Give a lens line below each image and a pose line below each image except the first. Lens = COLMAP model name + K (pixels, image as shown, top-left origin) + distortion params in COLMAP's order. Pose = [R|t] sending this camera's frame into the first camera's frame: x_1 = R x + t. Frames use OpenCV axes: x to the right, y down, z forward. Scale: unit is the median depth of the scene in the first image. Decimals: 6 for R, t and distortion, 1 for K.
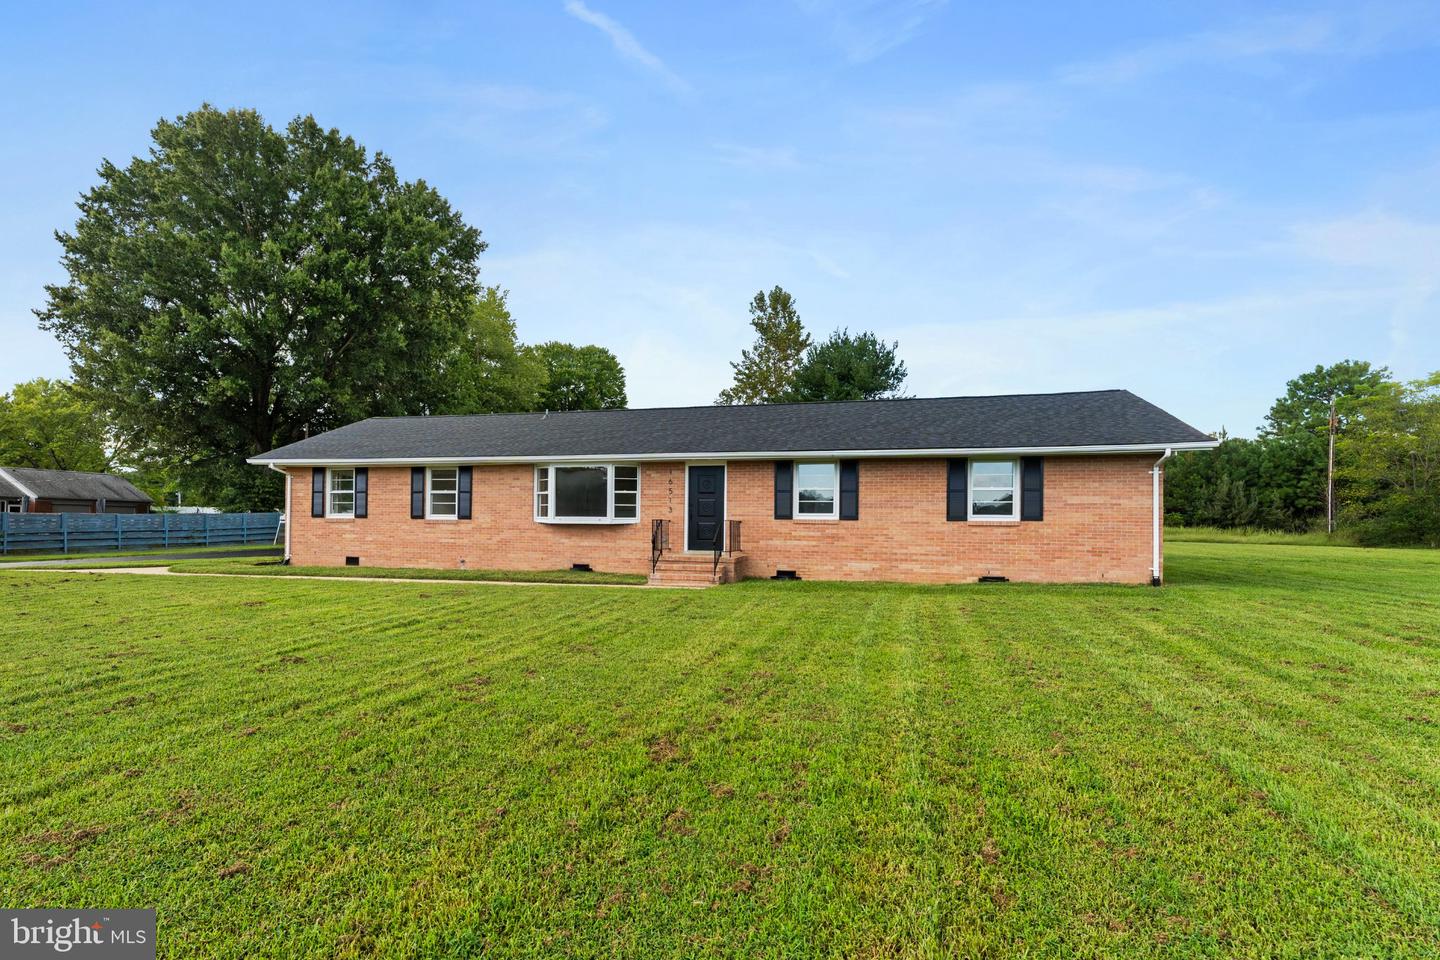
lens RADIAL K [[596.9, 0, 720.4], [0, 596.9, 480.0], [0, 0, 1]] dist [0.008324, 0.000367]
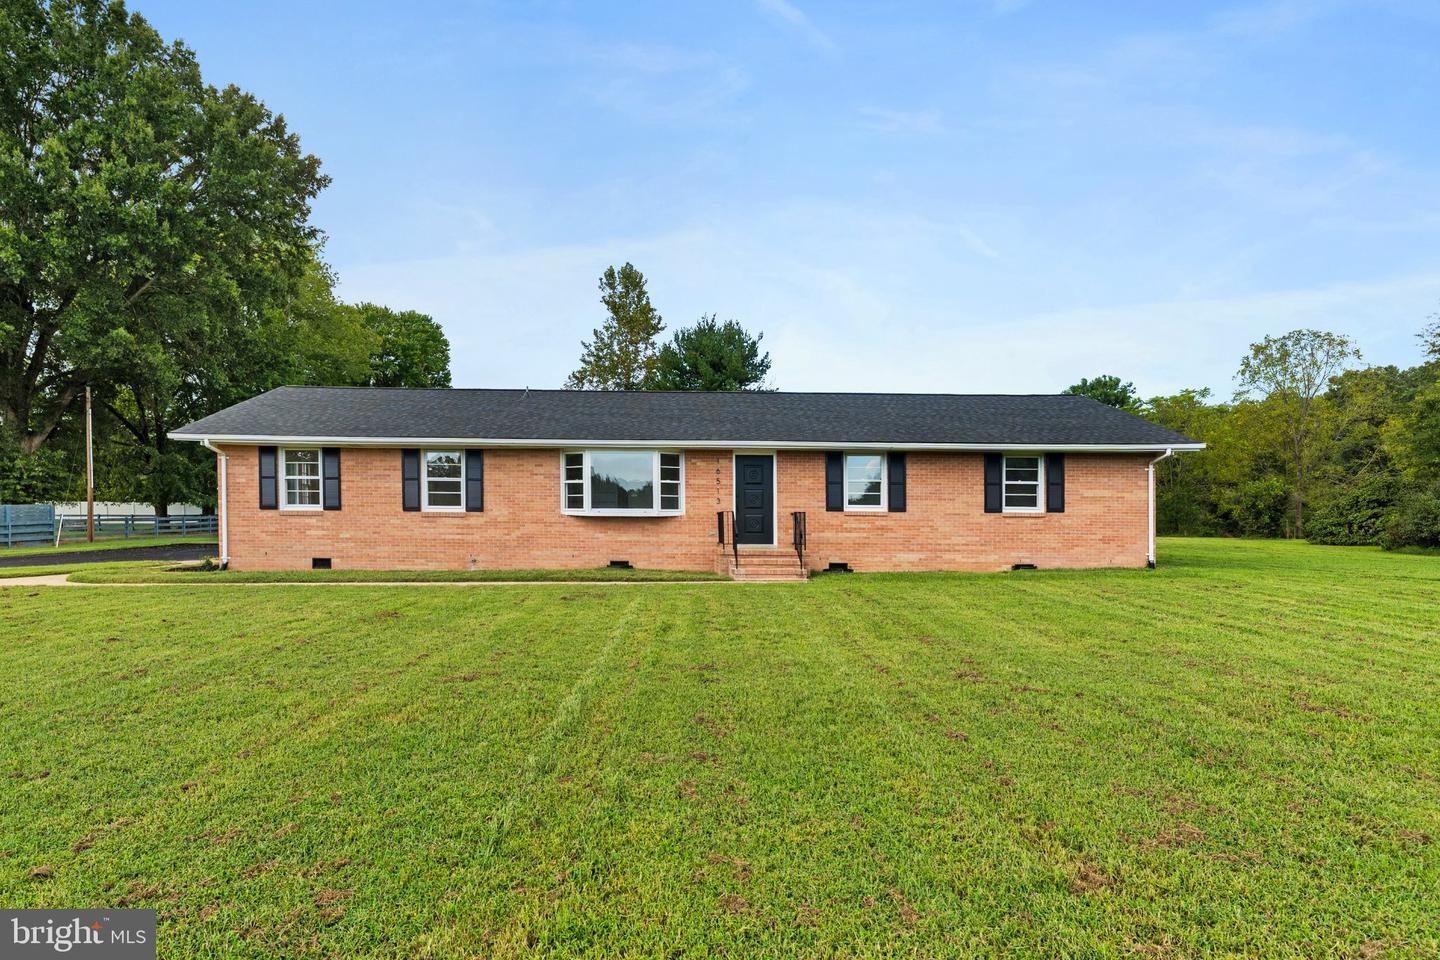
lens RADIAL K [[630.9, 0, 720.2], [0, 630.9, 484.4], [0, 0, 1]] dist [0.006211, -0.000073]
pose [[0.966603, 0.010119, 0.256077, -0.310244], [-0.015442, 0.999704, 0.018784, 0.004445], [-0.255811, -0.022111, 0.966474, 0.037177]]
